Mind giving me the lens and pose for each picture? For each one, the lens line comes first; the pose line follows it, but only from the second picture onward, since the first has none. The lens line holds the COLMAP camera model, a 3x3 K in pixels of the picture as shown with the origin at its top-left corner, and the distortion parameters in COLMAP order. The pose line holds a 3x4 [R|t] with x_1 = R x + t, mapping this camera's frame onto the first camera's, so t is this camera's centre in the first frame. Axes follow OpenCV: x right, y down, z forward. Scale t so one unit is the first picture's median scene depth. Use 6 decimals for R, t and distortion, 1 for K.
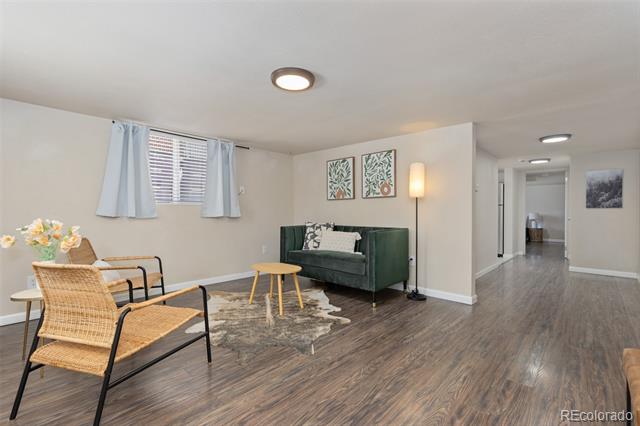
lens RADIAL K [[291.6, 0, 316.4], [0, 291.6, 211.6], [0, 0, 1]] dist [0.007528, -0.000383]
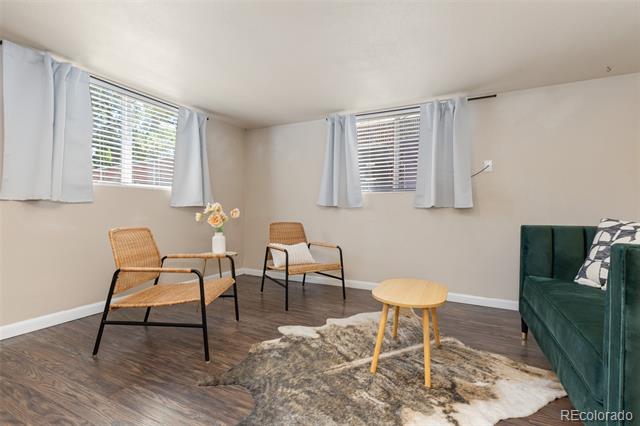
lens RADIAL K [[294.7, 0, 318.4], [0, 294.7, 211.8], [0, 0, 1]] dist [0.007523, -0.000109]
pose [[0.278931, 0.001846, -0.960309, 0.283718], [-0.007441, 0.999972, -0.000239, 0.031382], [0.960282, 0.007212, 0.278937, 0.521775]]
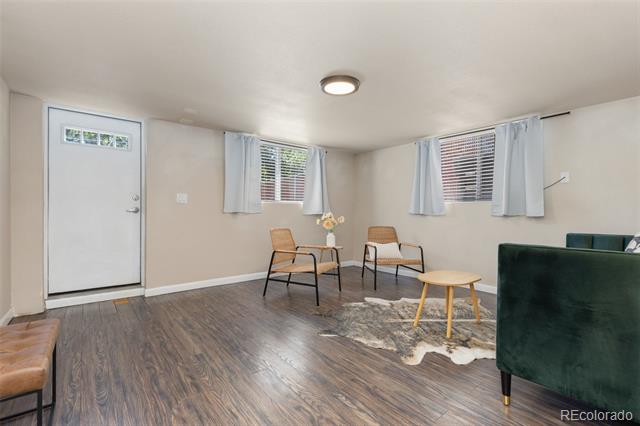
lens RADIAL K [[291.6, 0, 316.4], [0, 291.6, 211.6], [0, 0, 1]] dist [0.007528, -0.000383]
pose [[-0.153066, -0.007866, -0.988185, 0.556932], [-0.007217, 0.999951, -0.006841, 0.015968], [0.988190, 0.006085, -0.153115, 0.595730]]
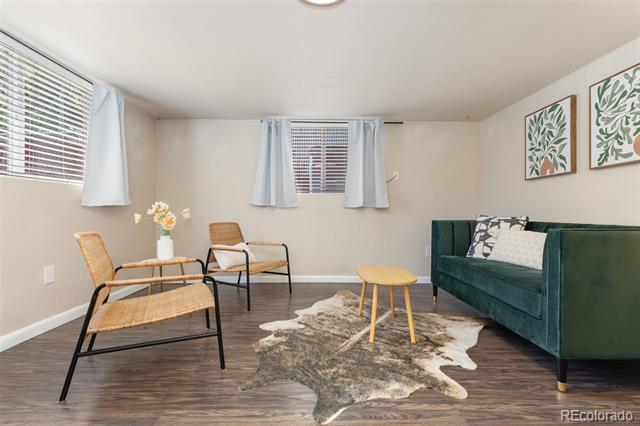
lens RADIAL K [[291.6, 0, 316.4], [0, 291.6, 211.6], [0, 0, 1]] dist [0.007528, -0.000383]
pose [[0.687510, 0.002502, -0.726171, 0.208819], [-0.002021, 0.999997, 0.001531, 0.029820], [0.726172, 0.000415, 0.687513, 0.301376]]
